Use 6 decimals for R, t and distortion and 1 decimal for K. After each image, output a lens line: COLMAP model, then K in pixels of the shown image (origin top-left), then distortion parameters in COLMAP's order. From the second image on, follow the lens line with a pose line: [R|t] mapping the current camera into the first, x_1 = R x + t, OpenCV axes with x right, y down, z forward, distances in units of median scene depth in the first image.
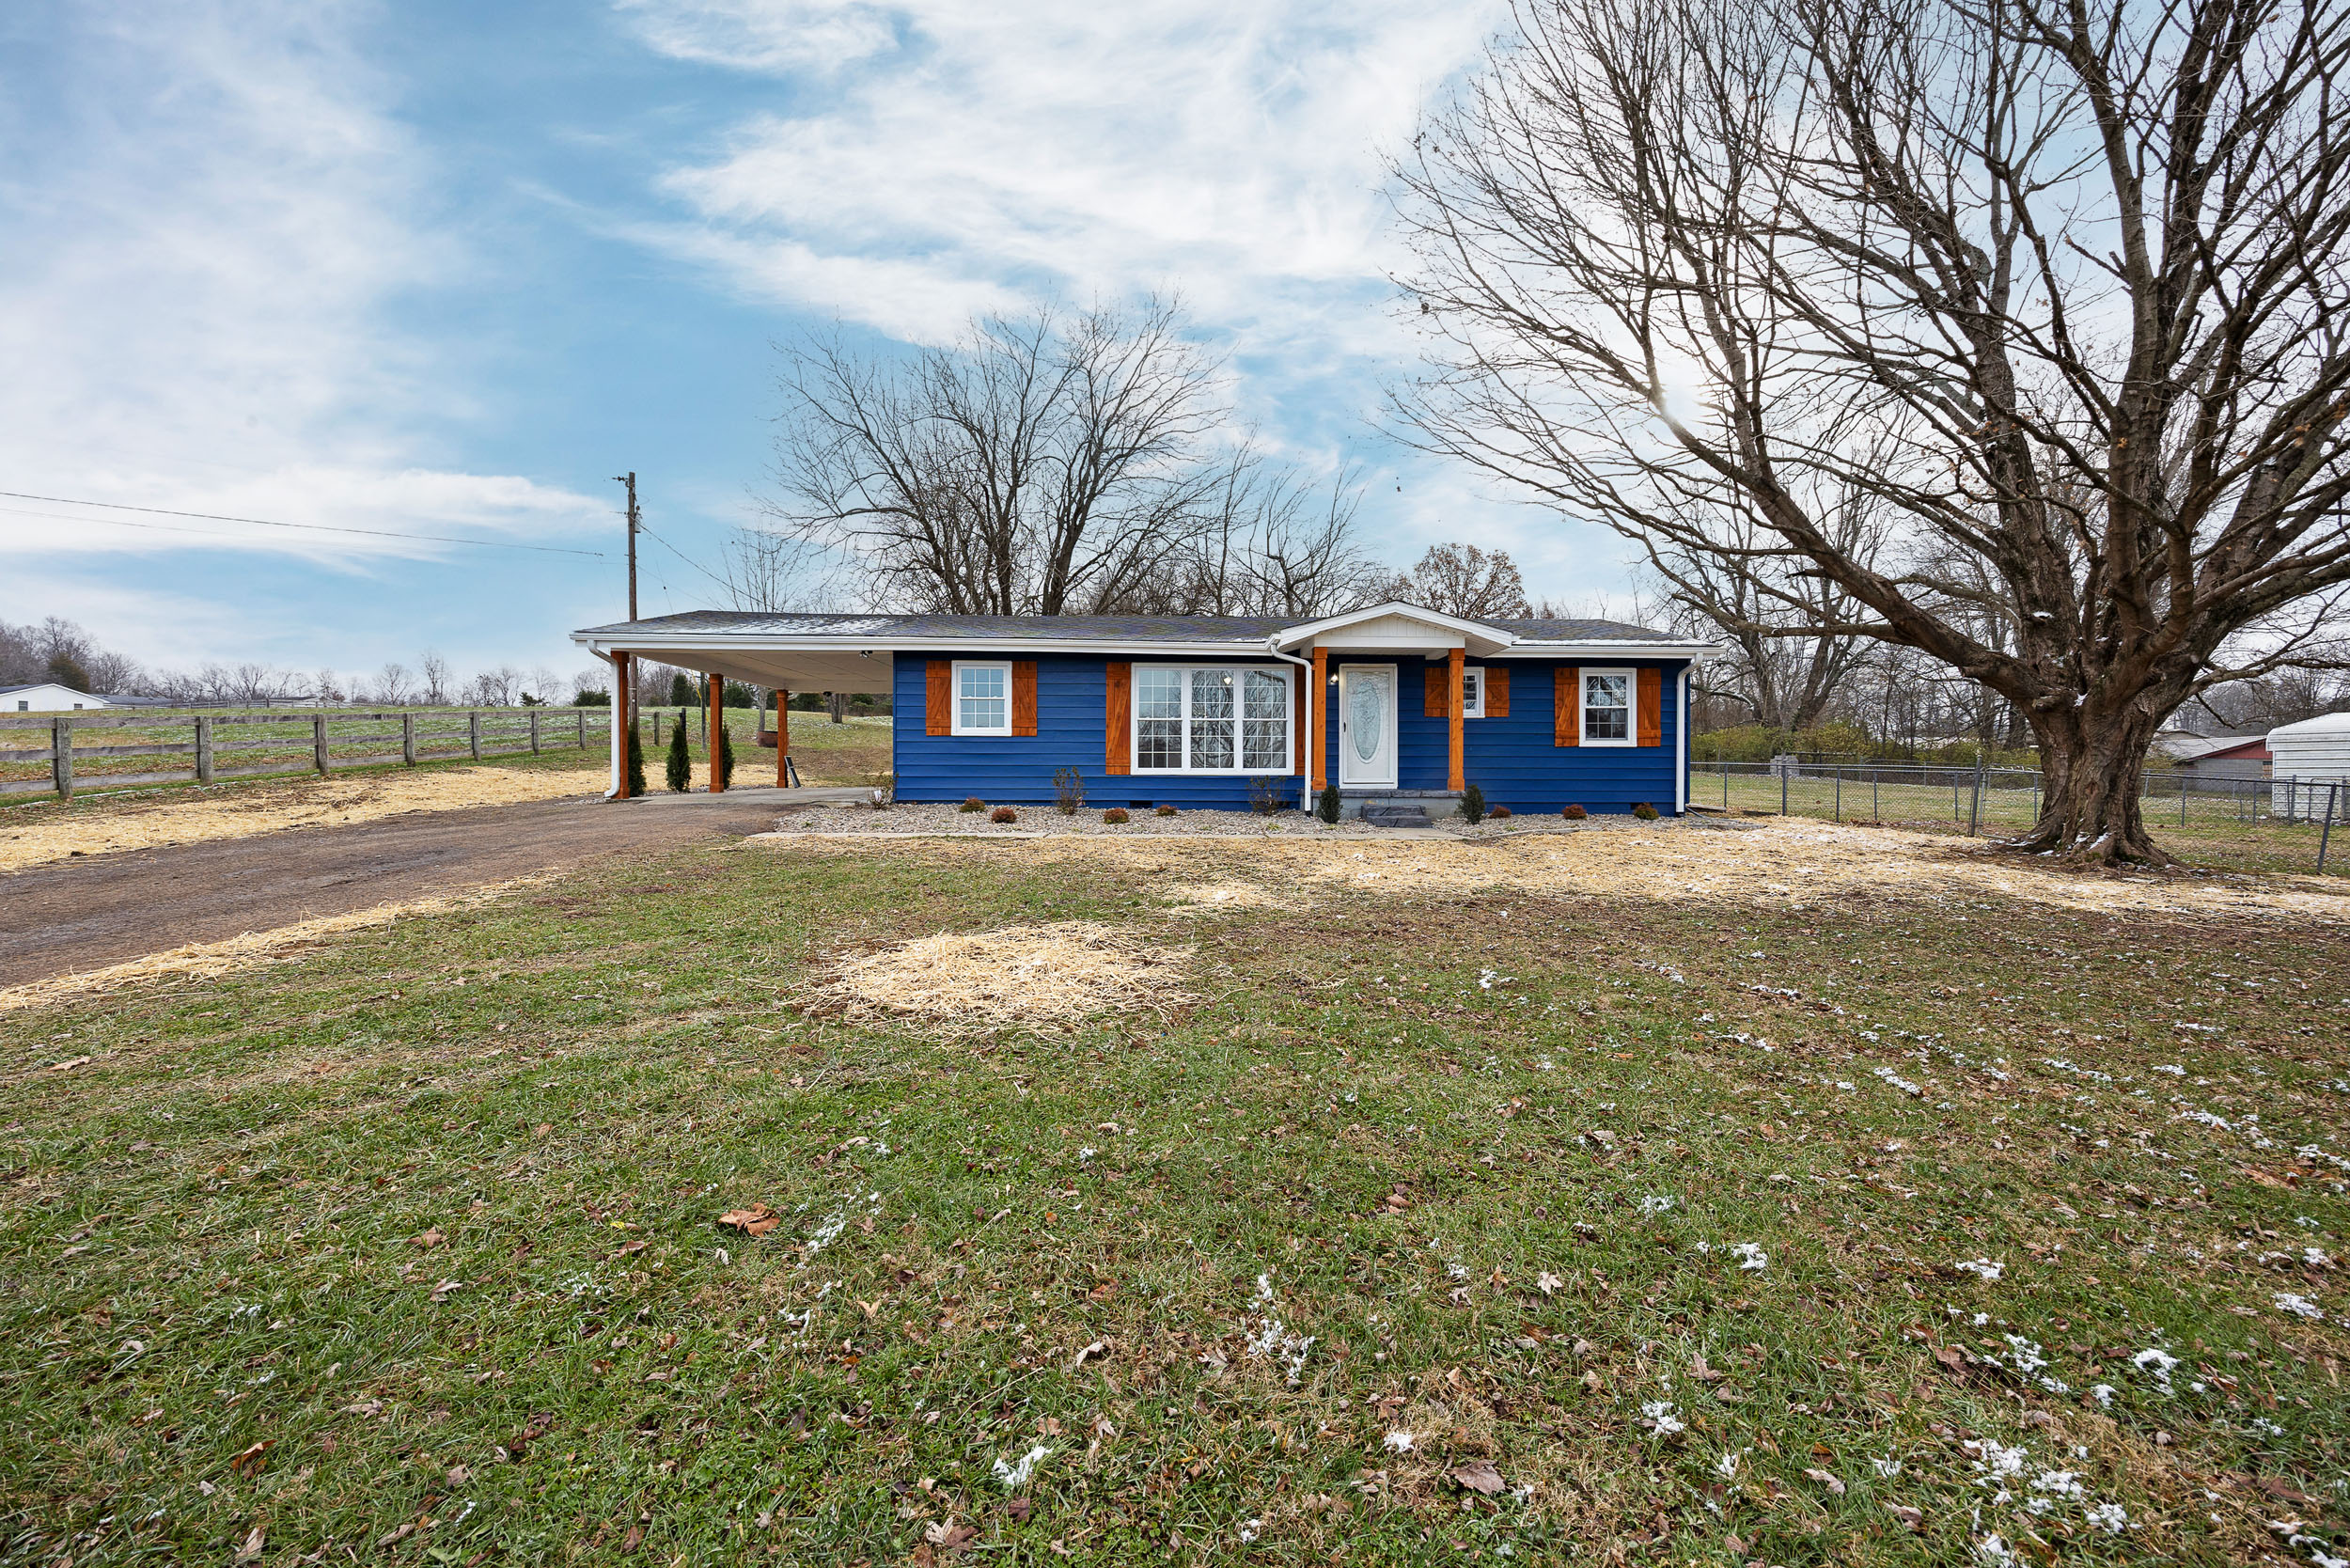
lens RADIAL K [[916.1, 0, 1175.0], [0, 916.1, 784.0], [0, 0, 1]] dist [-0.000790, -0.000079]
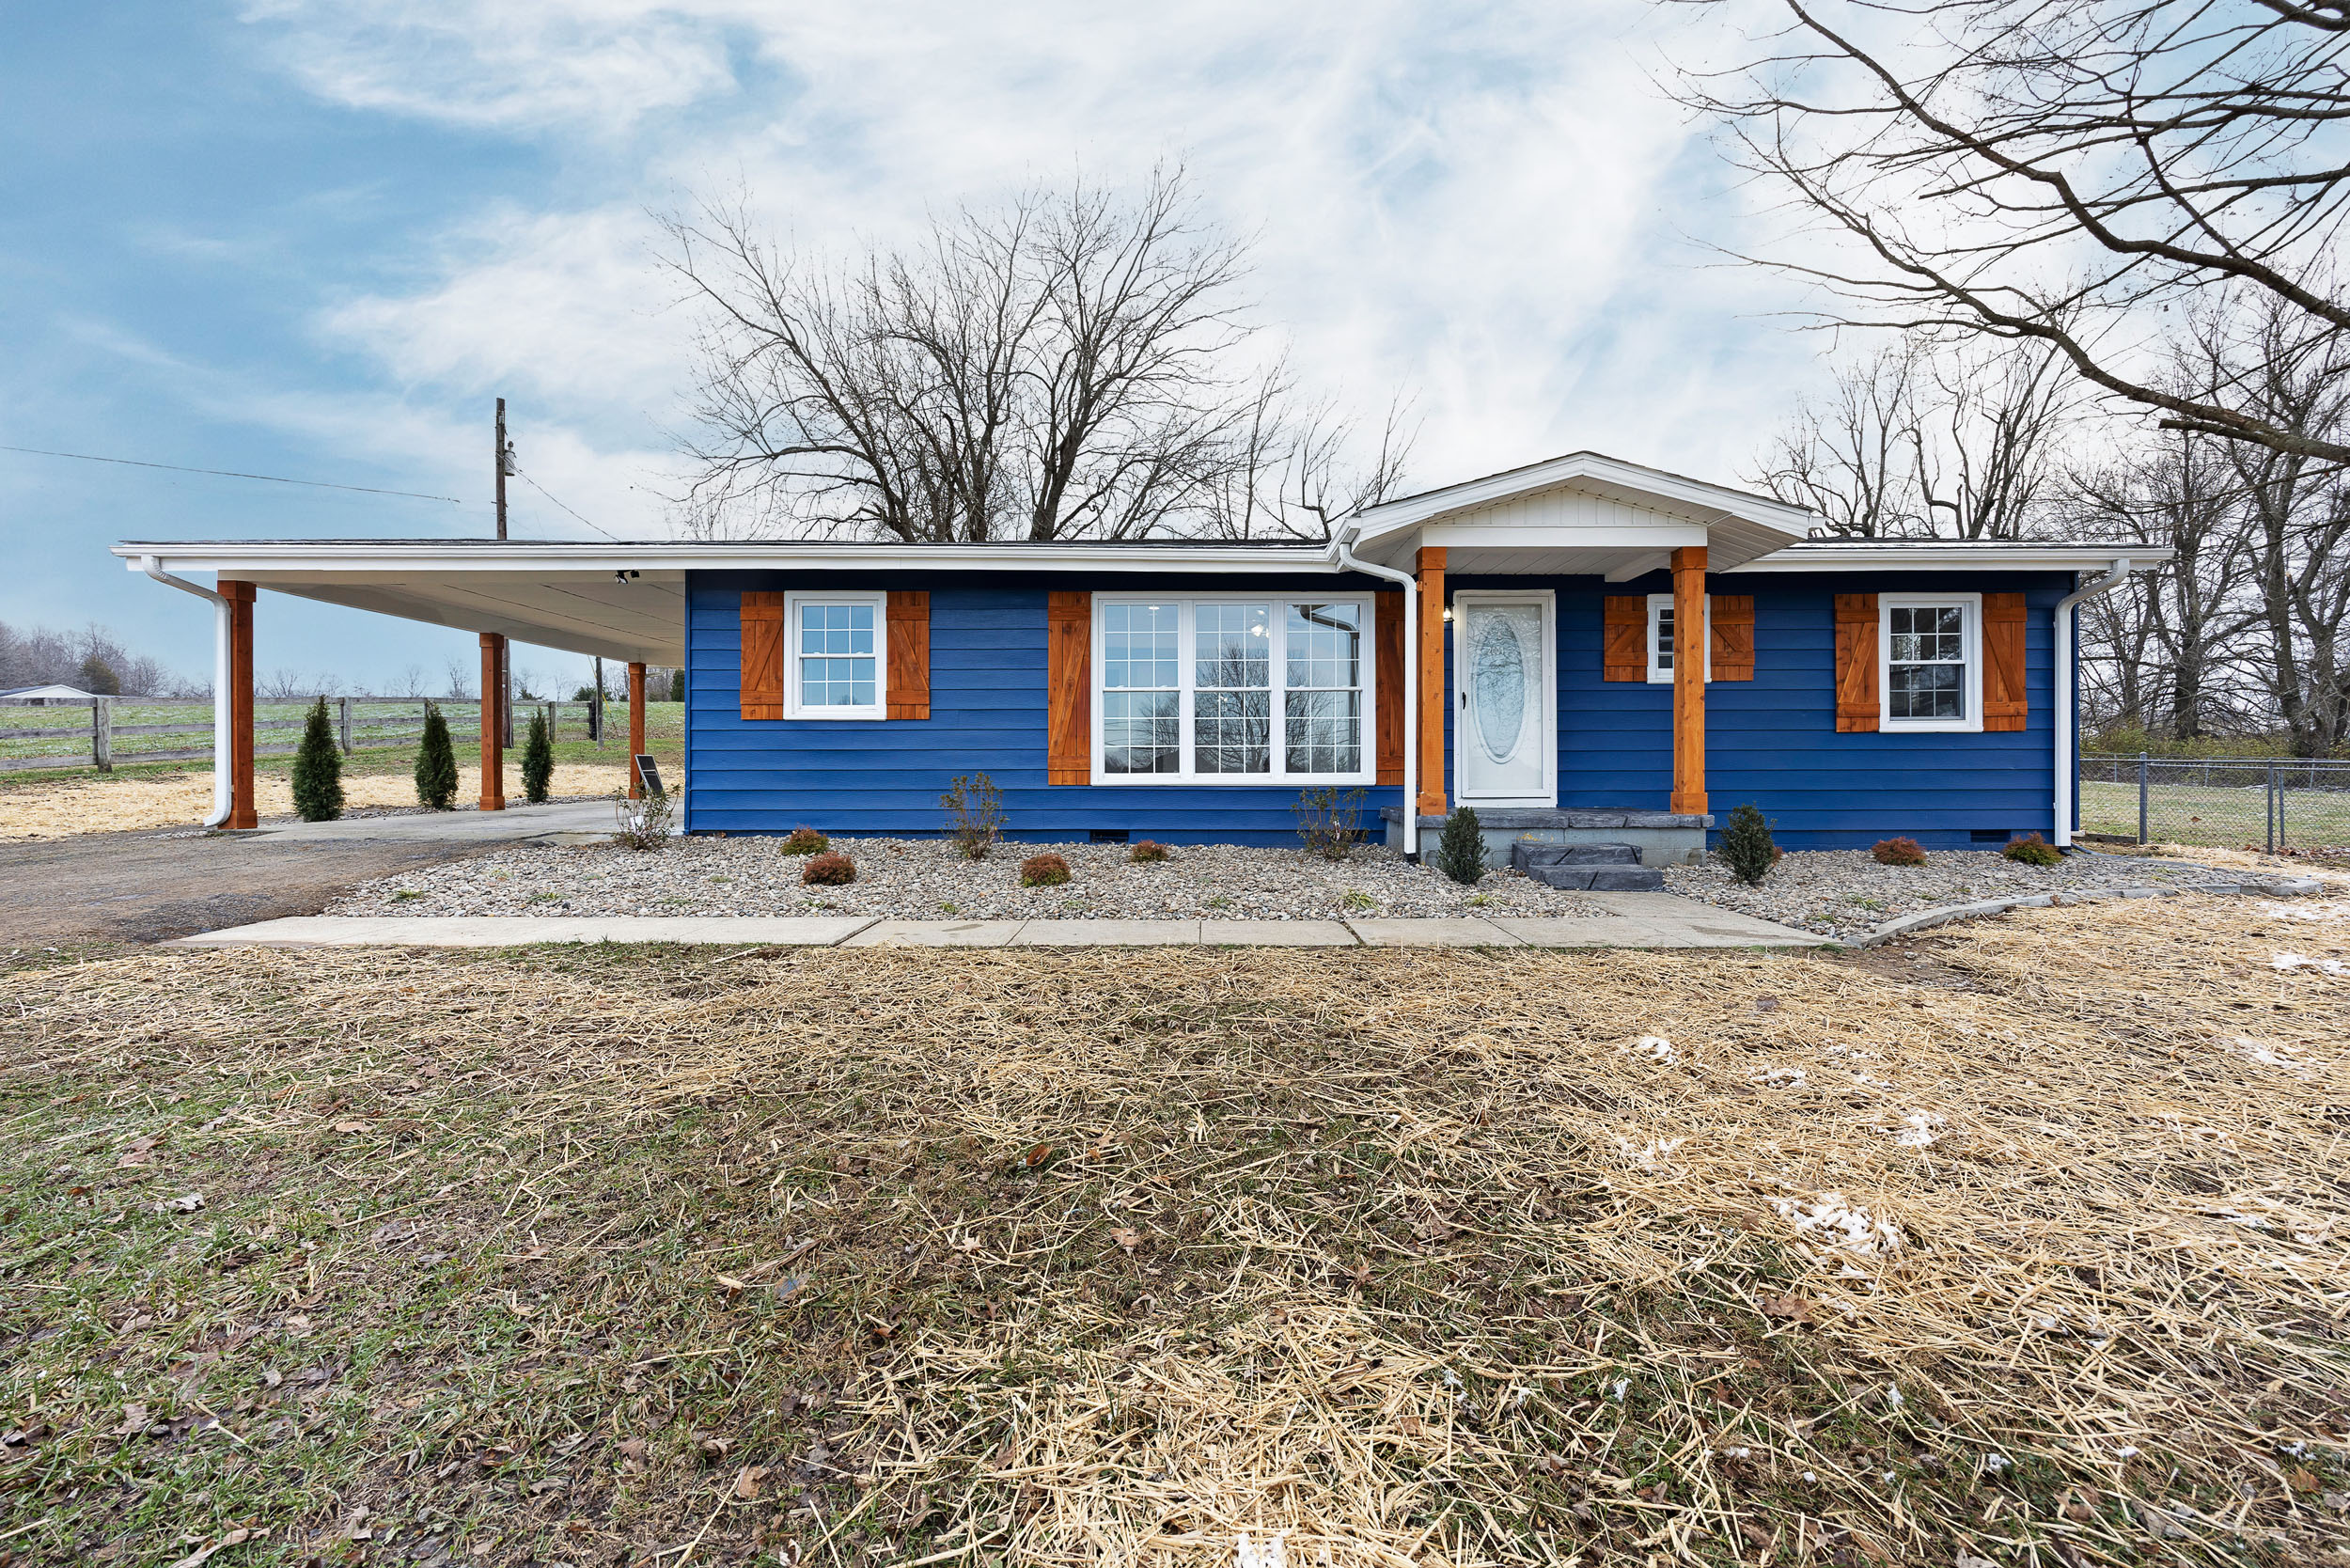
lens RADIAL K [[800.5, 0, 1175.0], [0, 800.5, 784.0], [0, 0, 1]] dist [0.012160, 0.000017]
pose [[0.999259, -0.003642, -0.038327, 0.023512], [0.003887, 0.999972, 0.006325, -0.013646], [0.038303, -0.006470, 0.999245, 0.489067]]
